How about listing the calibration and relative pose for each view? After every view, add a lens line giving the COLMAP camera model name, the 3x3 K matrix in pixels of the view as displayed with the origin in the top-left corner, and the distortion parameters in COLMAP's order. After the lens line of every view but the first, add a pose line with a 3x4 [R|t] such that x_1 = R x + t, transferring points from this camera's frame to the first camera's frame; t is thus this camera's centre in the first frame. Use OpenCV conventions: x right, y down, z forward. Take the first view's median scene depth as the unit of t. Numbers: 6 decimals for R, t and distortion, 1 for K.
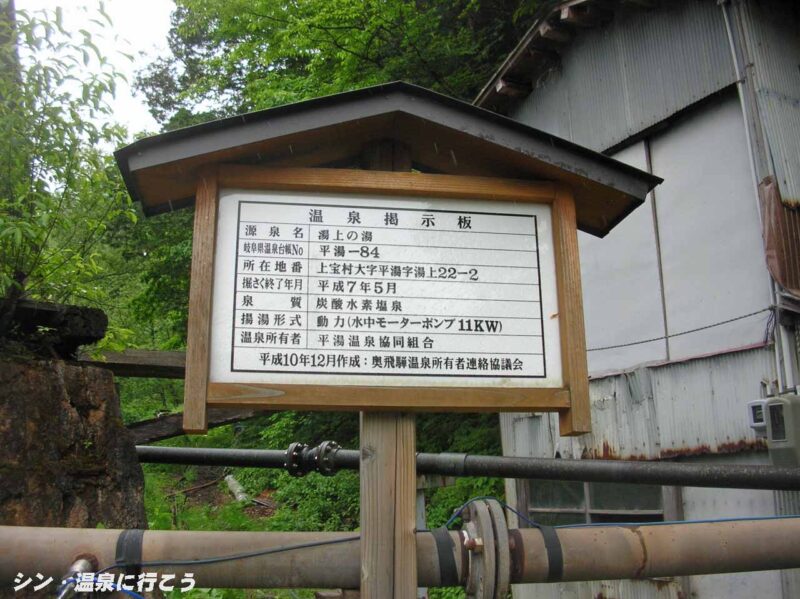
lens RADIAL K [[827.1, 0, 397.9], [0, 827.1, 298.5], [0, 0, 1]] dist [-0.163034, 0.000000]
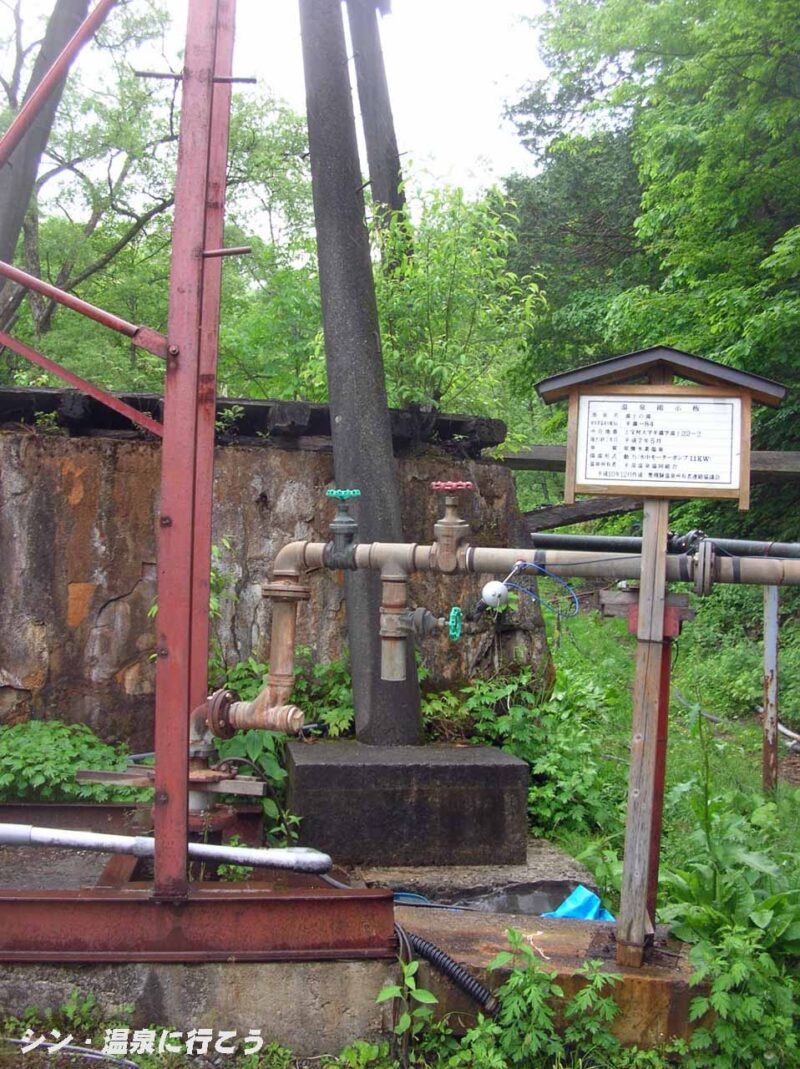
lens RADIAL K [[1105.2, 0, 400.3], [0, 1105.2, 535.1], [0, 0, 1]] dist [-0.163034, 0.000000]
pose [[0.917545, 0.031981, -0.396343, 0.506818], [0.032379, 0.987441, 0.154637, -0.230654], [0.396311, -0.154719, 0.904986, -1.867125]]
